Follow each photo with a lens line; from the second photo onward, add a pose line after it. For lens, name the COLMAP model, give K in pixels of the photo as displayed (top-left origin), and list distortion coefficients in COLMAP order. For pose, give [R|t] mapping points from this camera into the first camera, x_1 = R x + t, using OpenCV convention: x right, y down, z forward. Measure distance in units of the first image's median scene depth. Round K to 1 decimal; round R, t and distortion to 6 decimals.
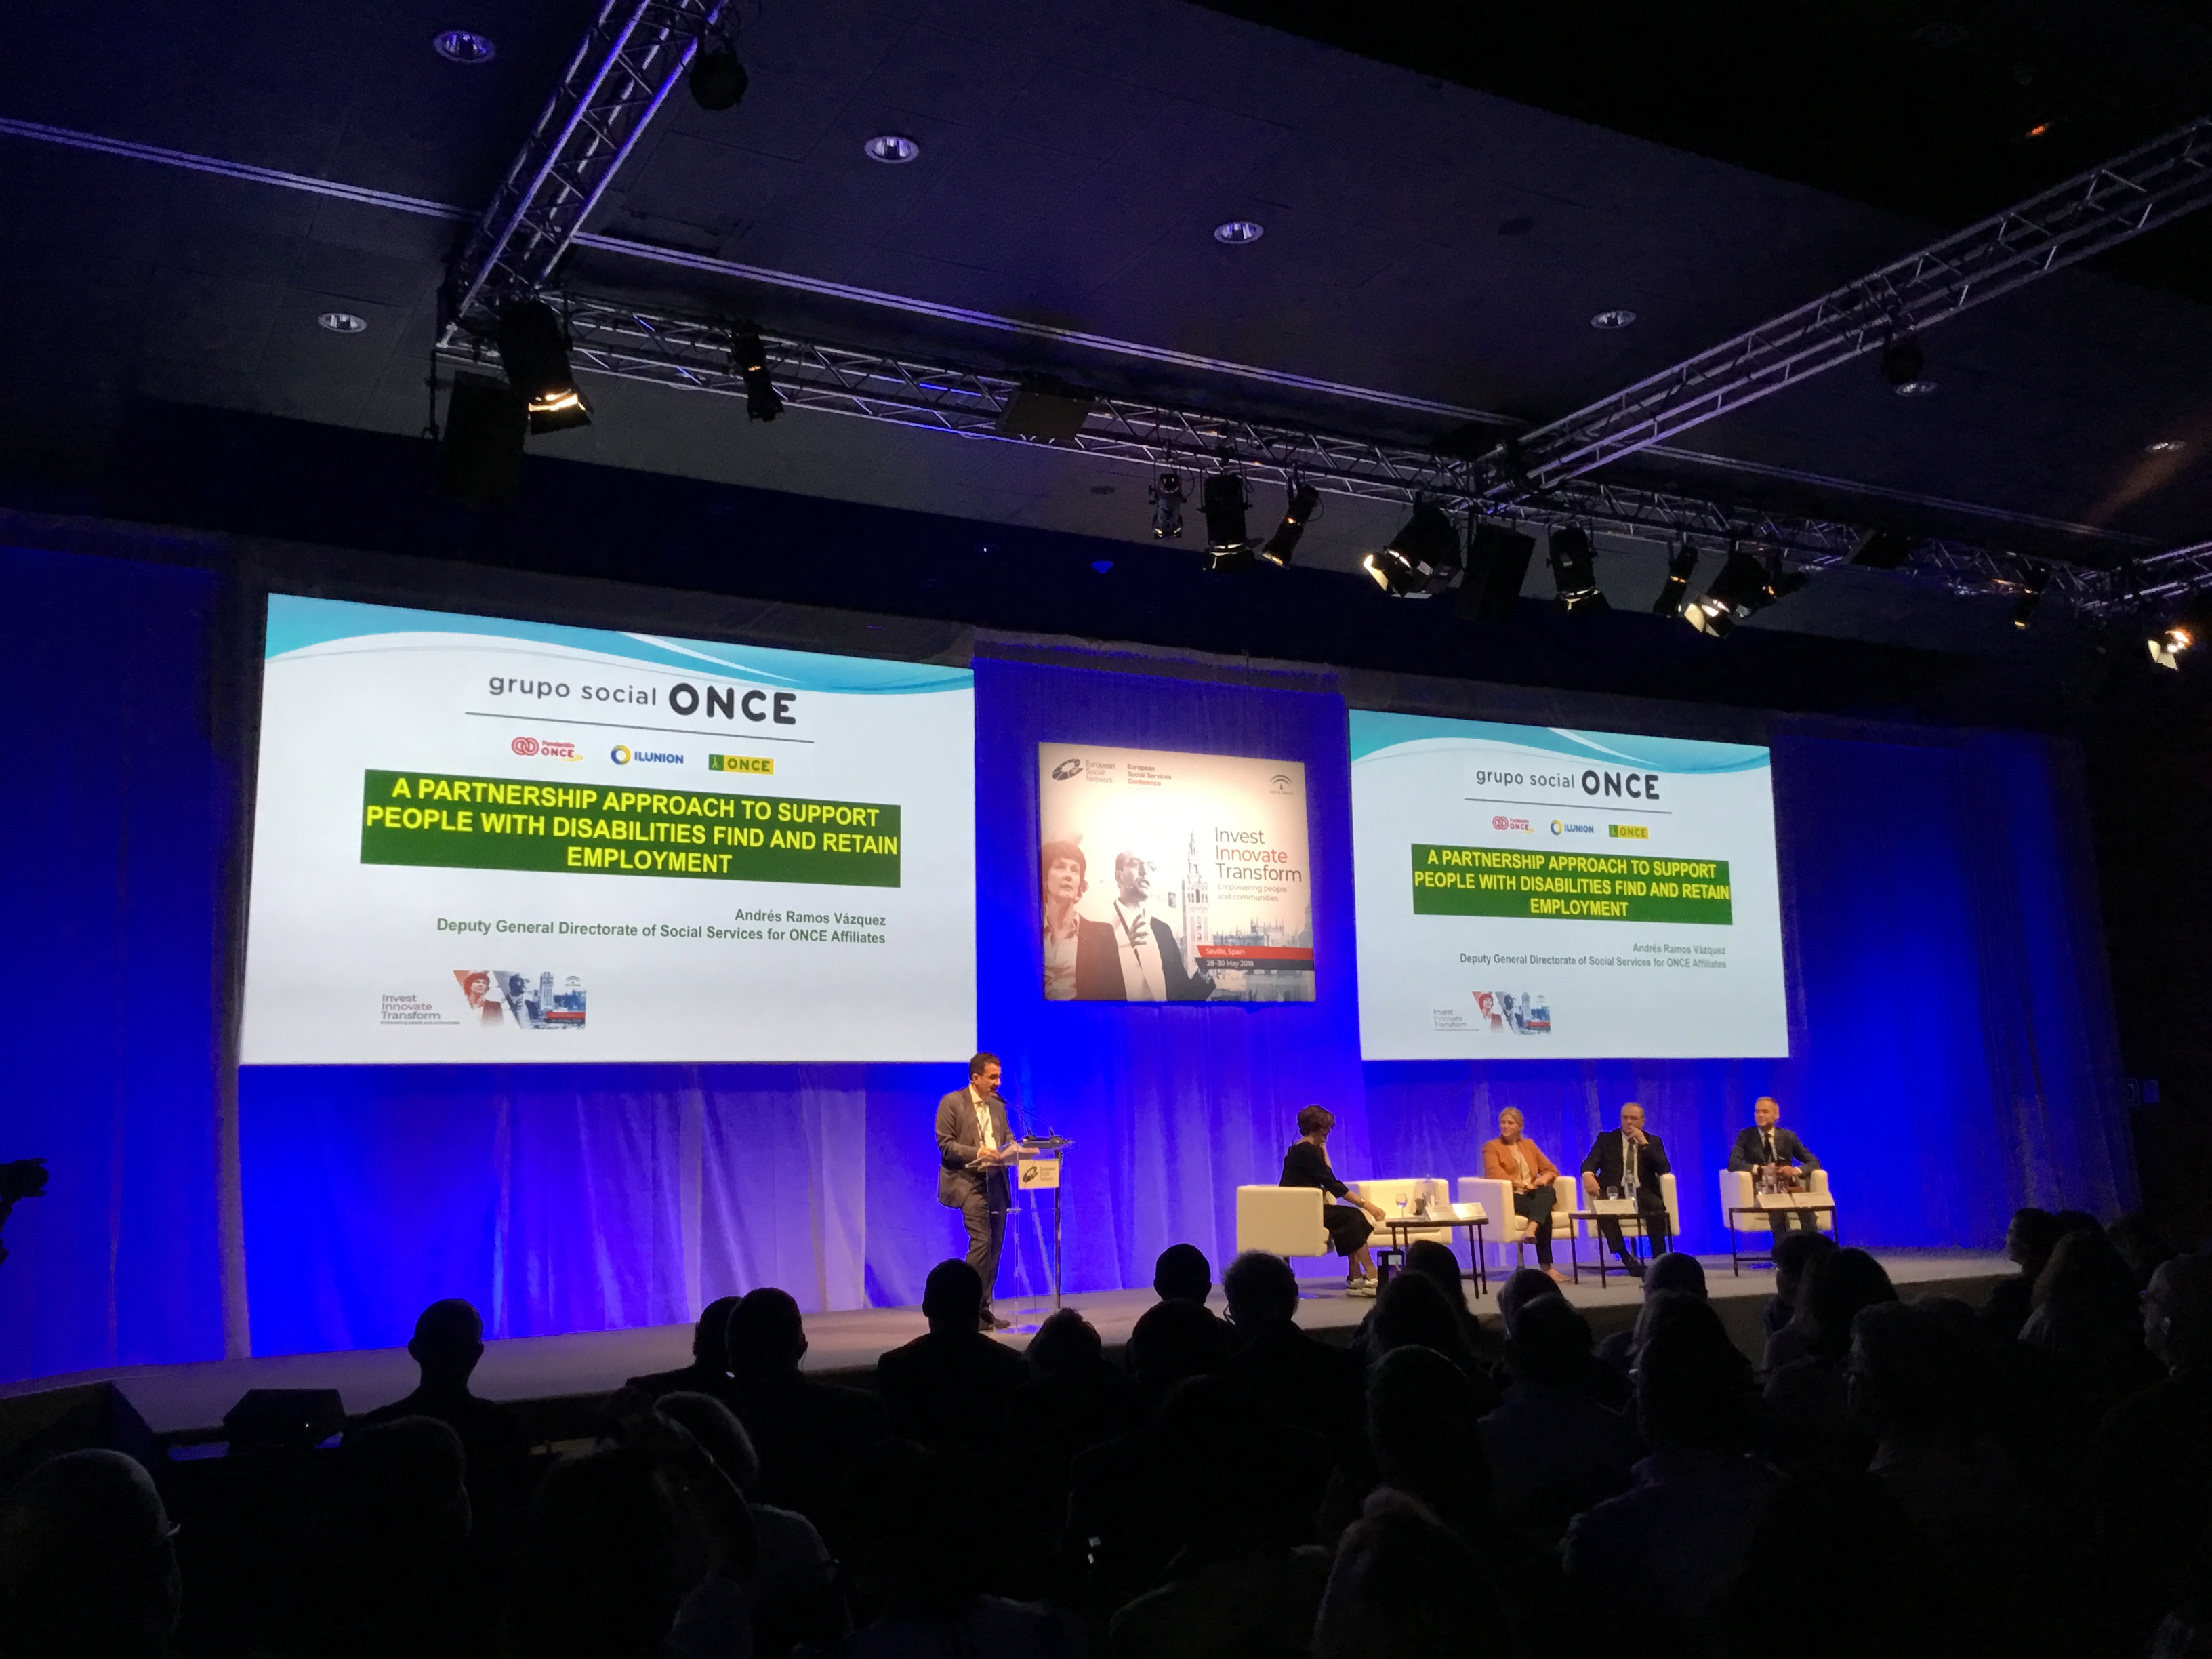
lens RADIAL K [[1997.1, 0, 1106.0], [0, 1997.1, 829.5], [0, 0, 1]] dist [0.138900, -0.272458]
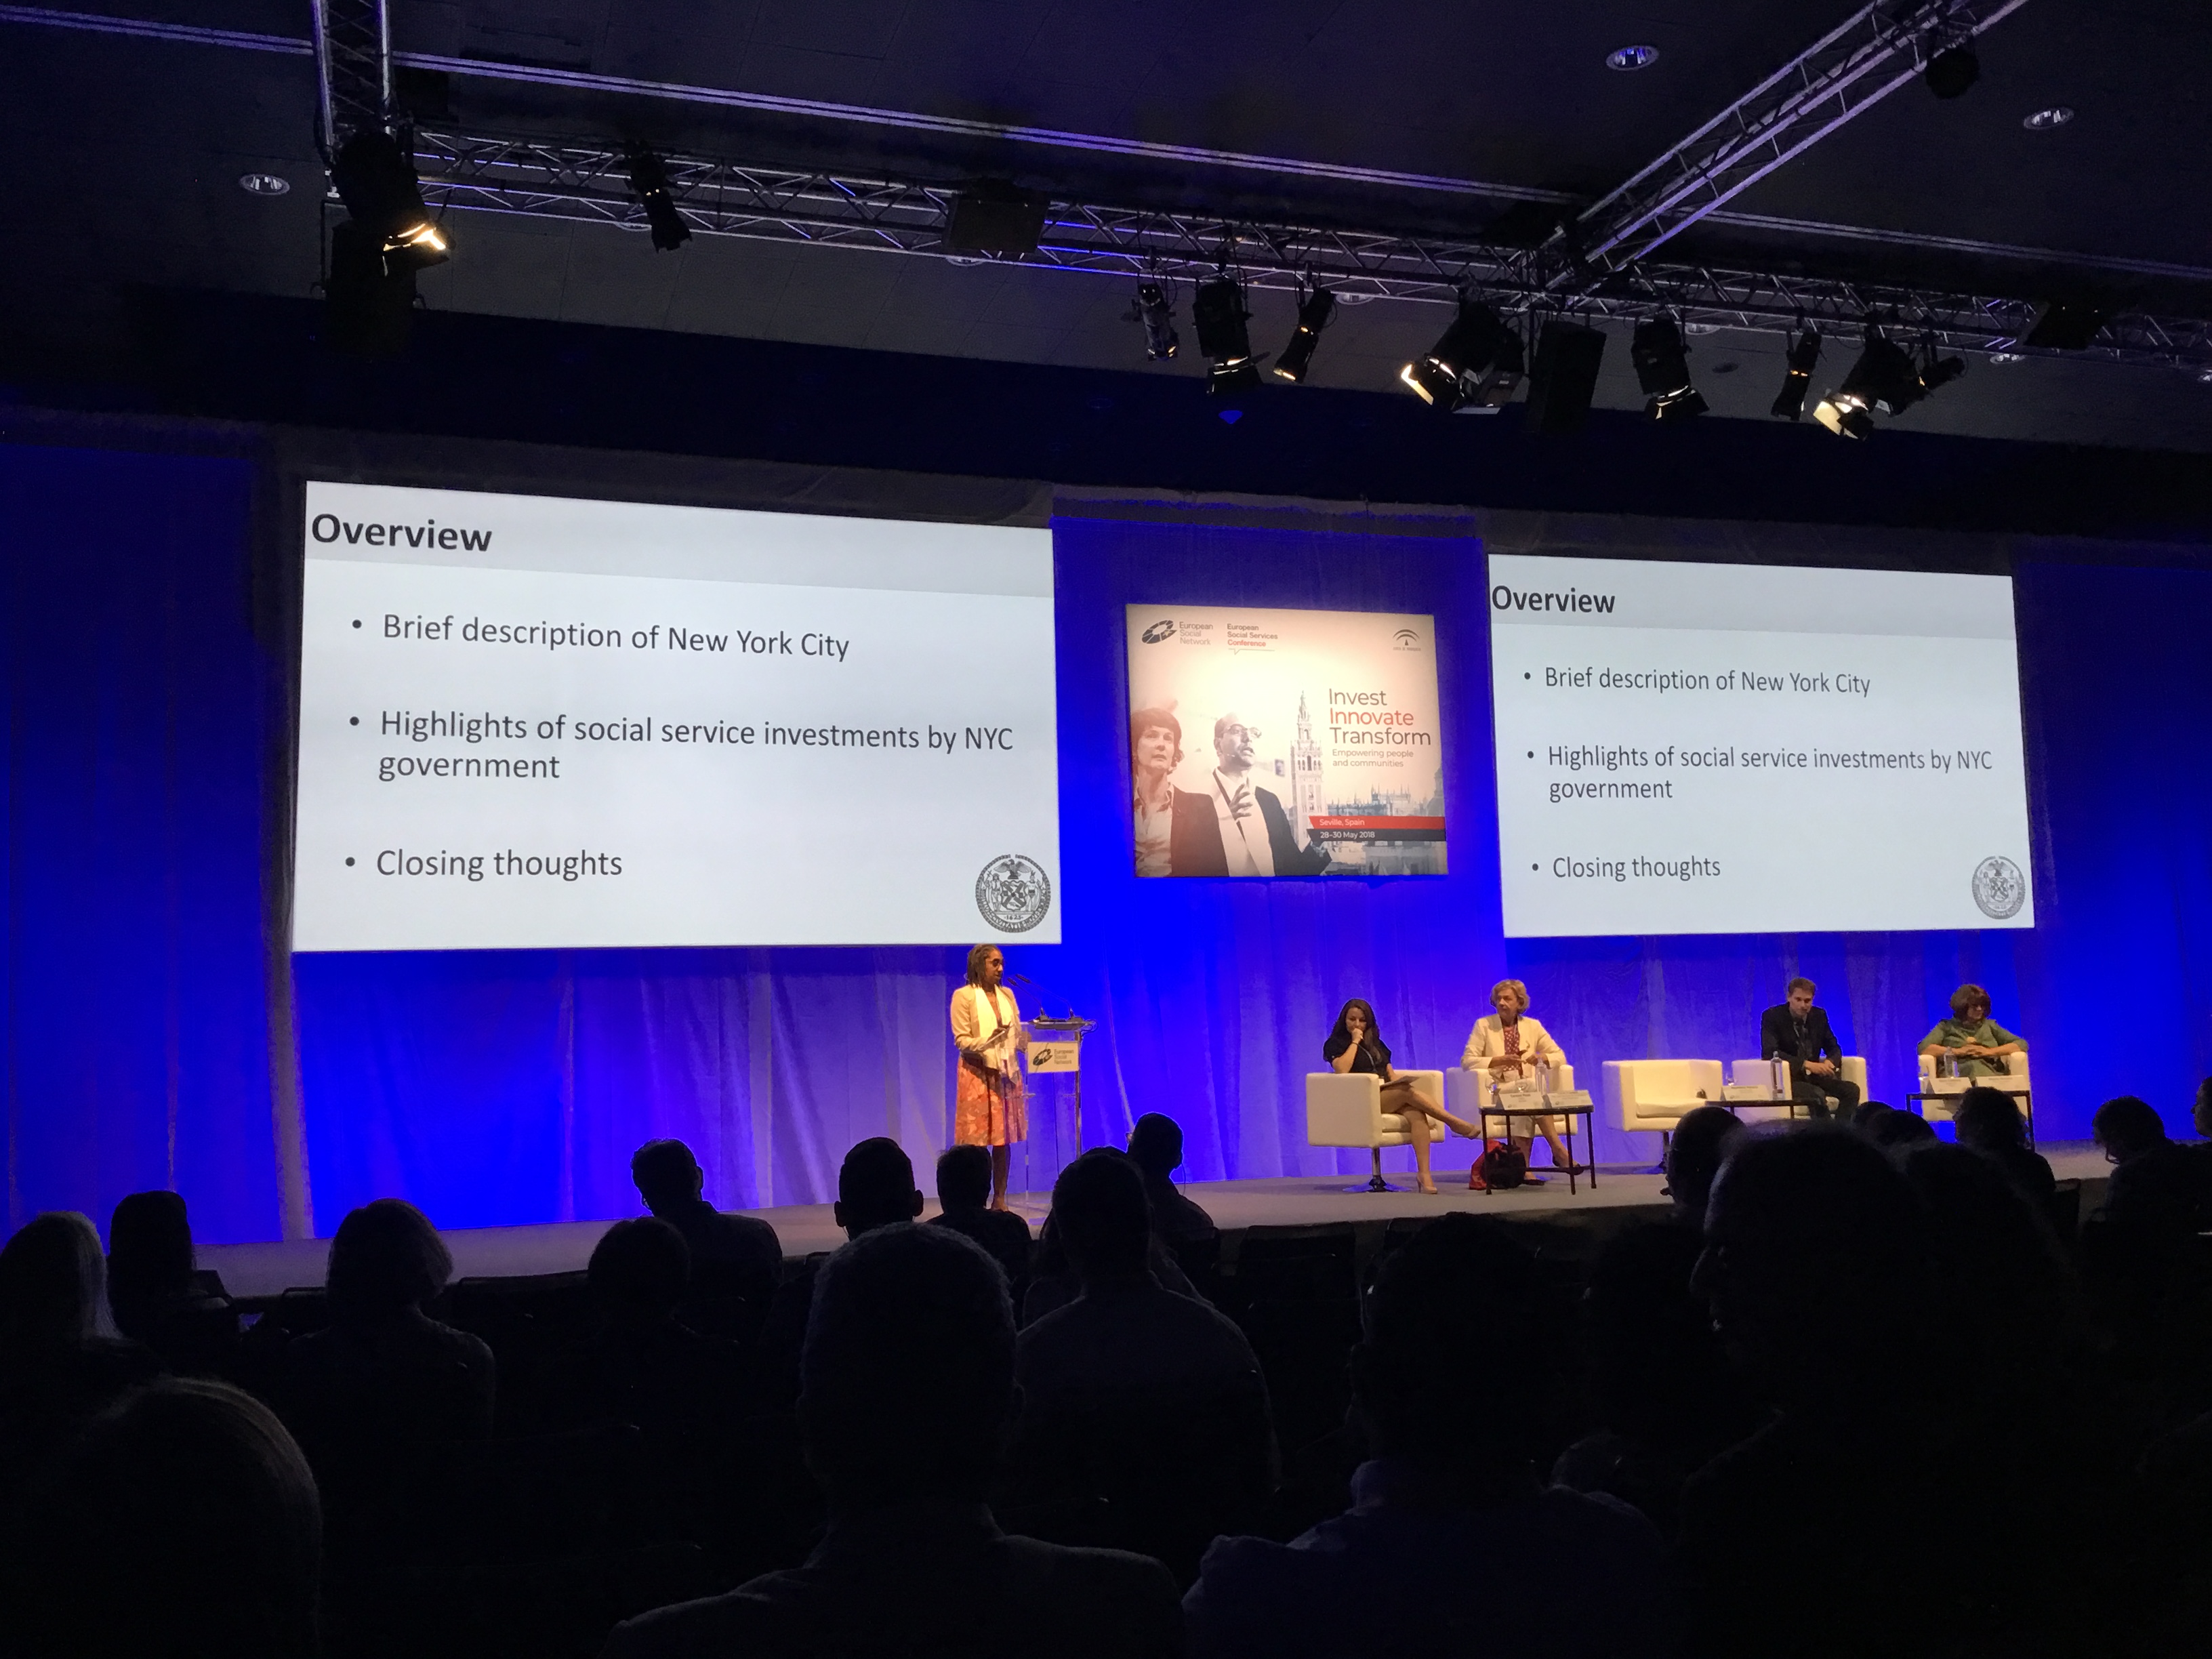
lens RADIAL K [[1987.3, 0, 1106.0], [0, 1987.3, 829.5], [0, 0, 1]] dist [0.148997, -0.315357]
pose [[0.982202, -0.024959, -0.186162, 0.145230], [0.034263, 0.998310, 0.046932, 0.020231], [0.184676, -0.052475, 0.981398, 0.083589]]
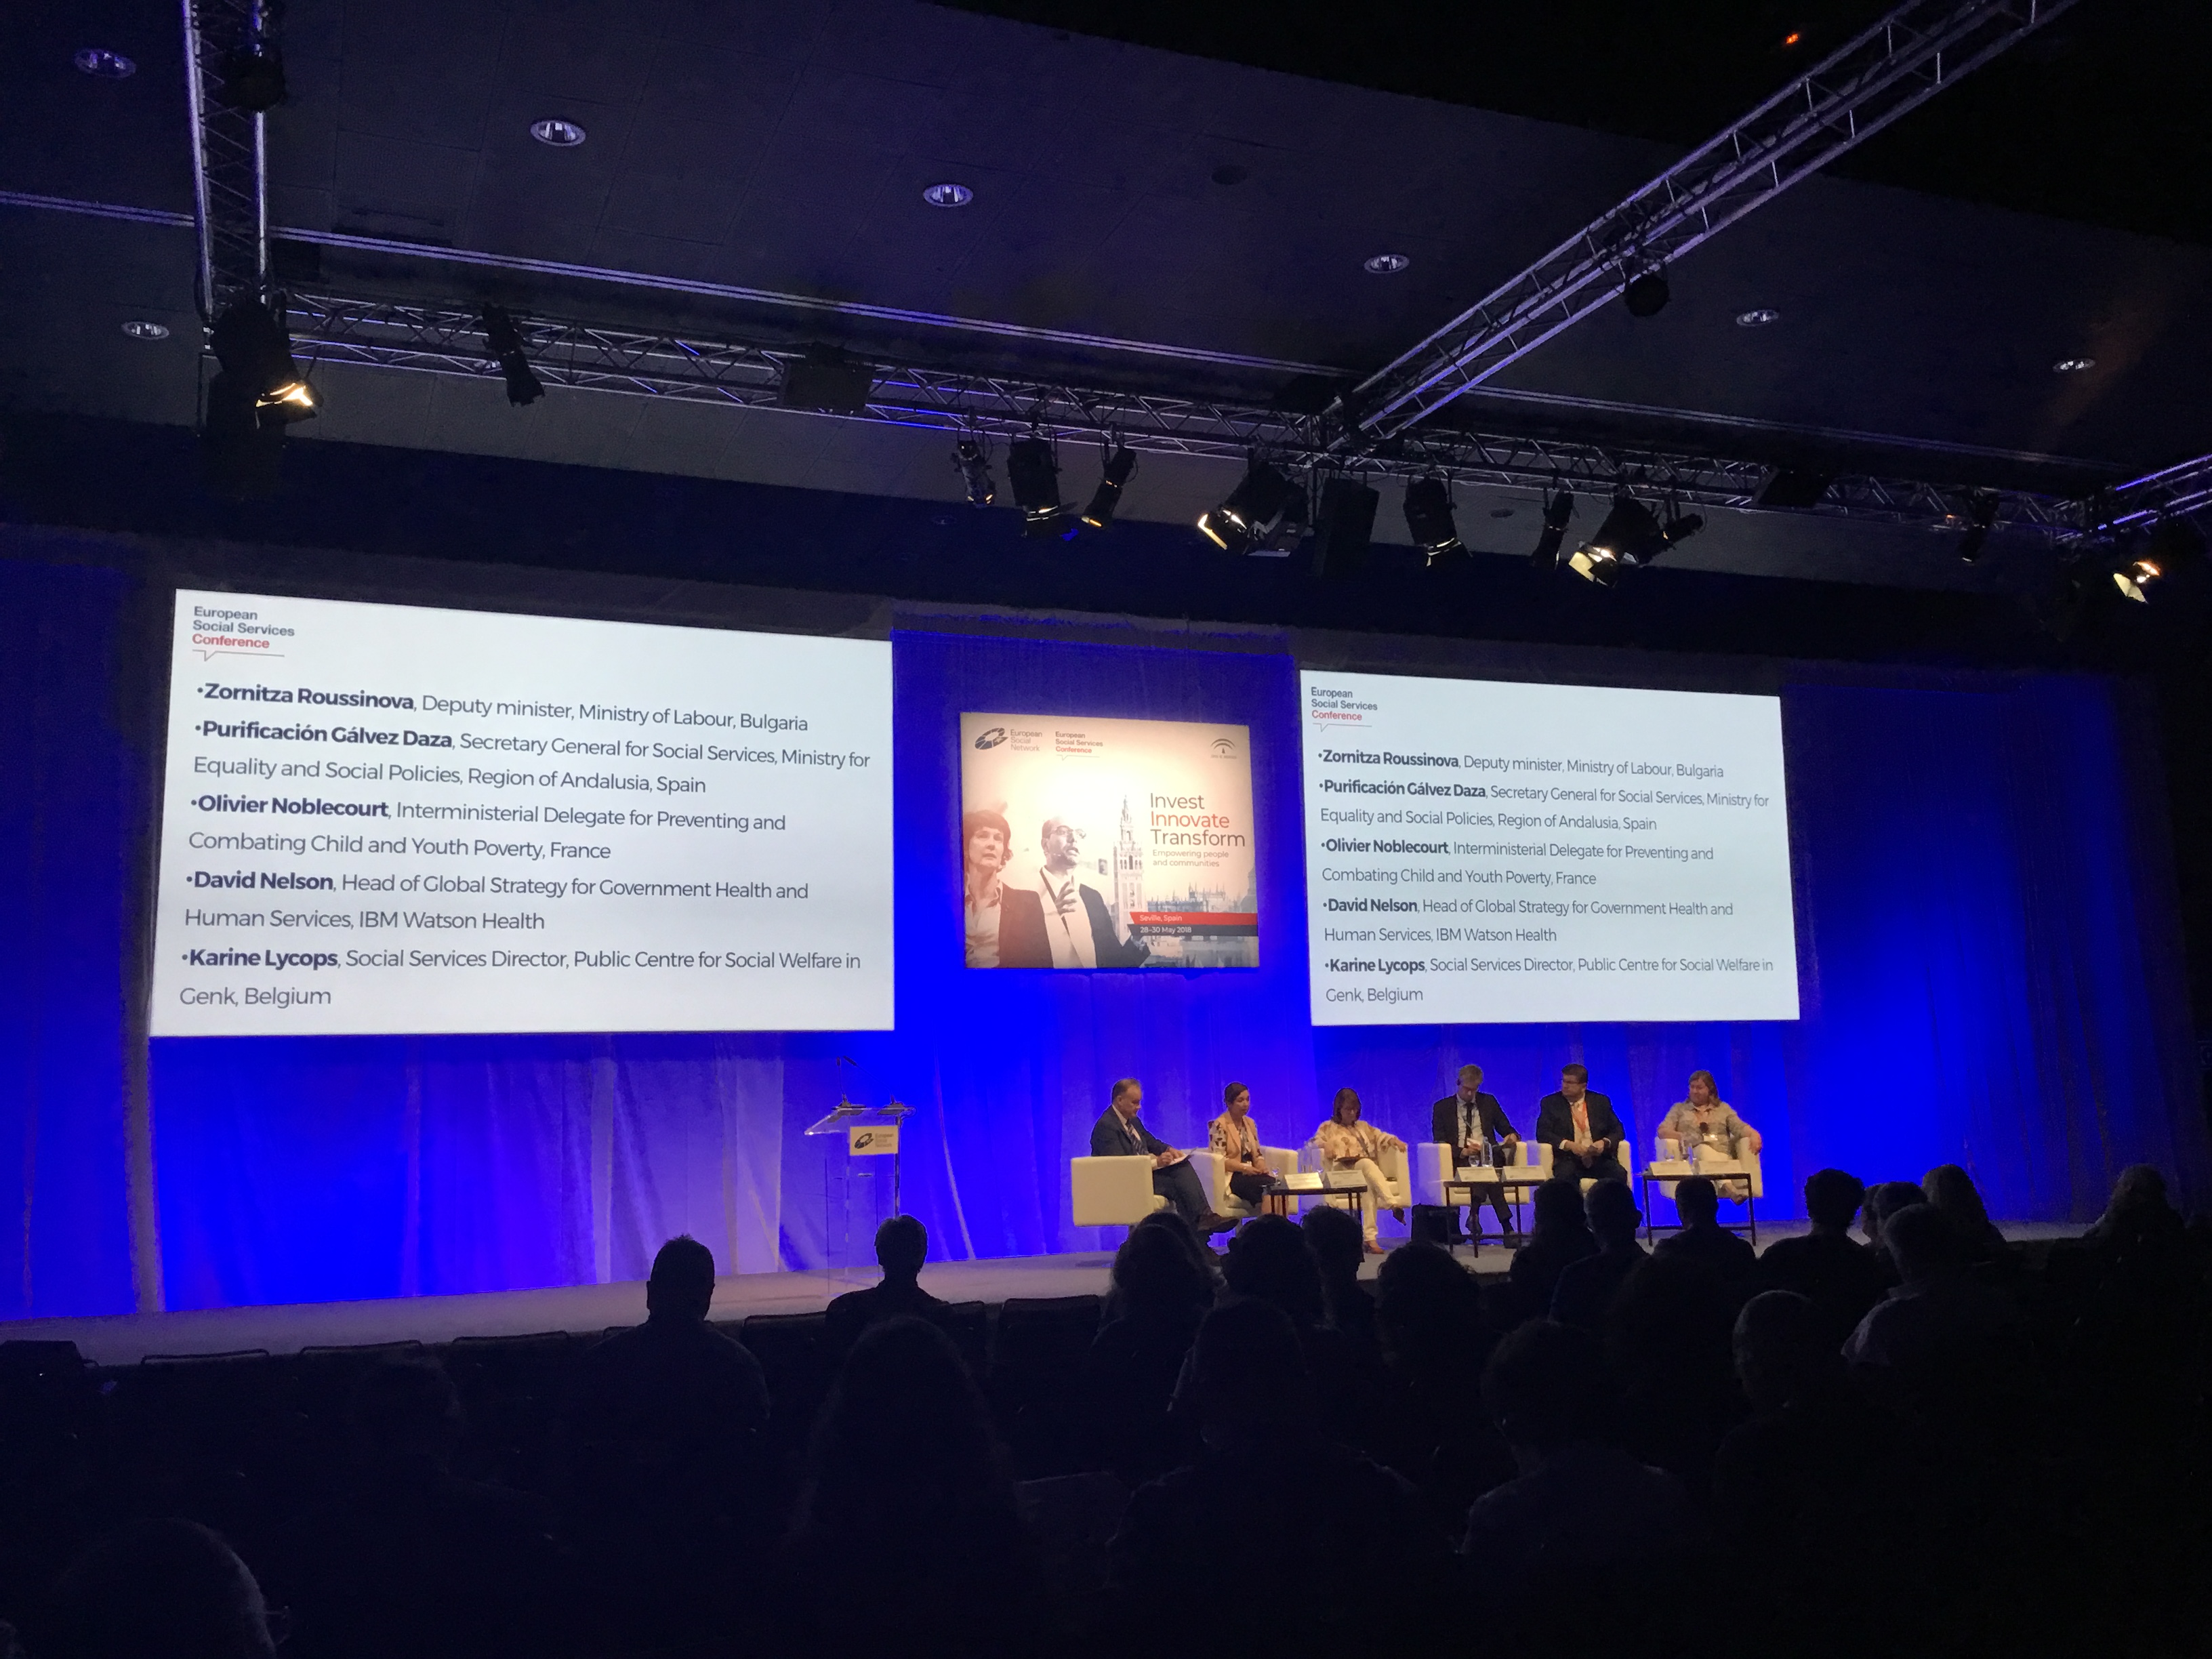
lens RADIAL K [[1997.1, 0, 1106.0], [0, 1997.1, 829.5], [0, 0, 1]] dist [0.138900, -0.272458]
pose [[0.991823, -0.018127, -0.126331, 0.186153], [0.020106, 0.999694, 0.014408, 0.002567], [0.126031, -0.016830, 0.991884, 0.012121]]
